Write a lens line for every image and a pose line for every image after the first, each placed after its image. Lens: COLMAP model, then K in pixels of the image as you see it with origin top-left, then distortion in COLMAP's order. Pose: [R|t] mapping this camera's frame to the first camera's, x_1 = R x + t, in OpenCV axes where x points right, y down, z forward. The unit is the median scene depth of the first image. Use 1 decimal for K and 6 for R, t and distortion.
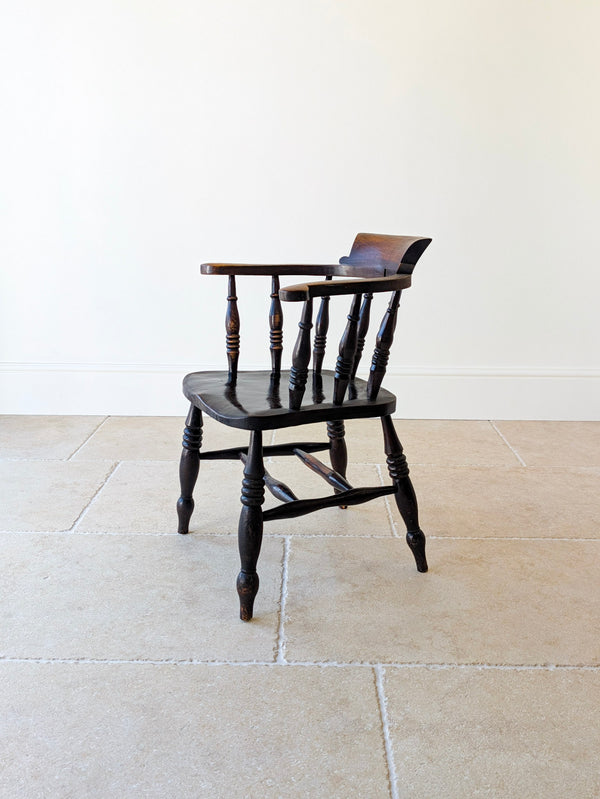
lens RADIAL K [[759.5, 0, 309.3], [0, 759.5, 450.5], [0, 0, 1]] dist [0.004829, 0.000000]
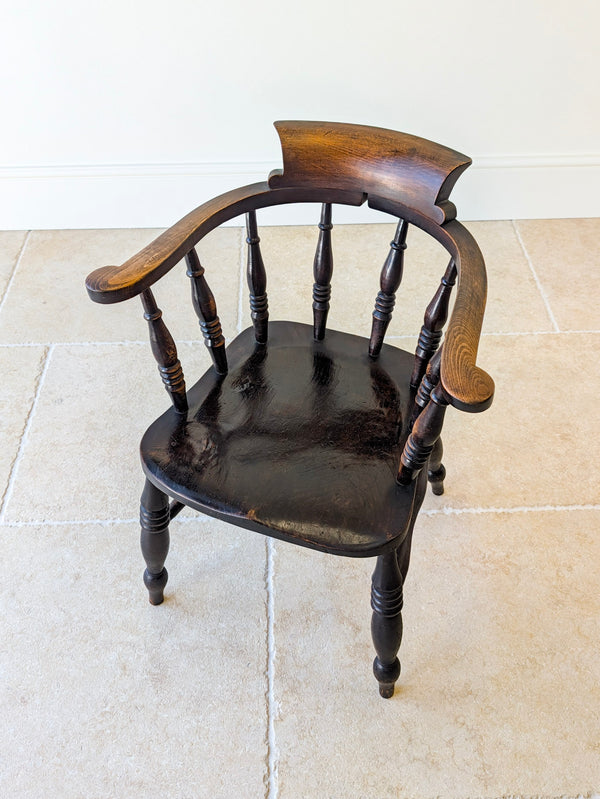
lens RADIAL K [[759.5, 0, 300.9], [0, 759.5, 384.1], [0, 0, 1]] dist [0.004829, 0.000000]
pose [[0.999202, -0.036754, 0.015607, -0.003369], [0.026117, 0.897204, 0.440843, -0.421118], [-0.030206, -0.440084, 0.897449, 0.379415]]
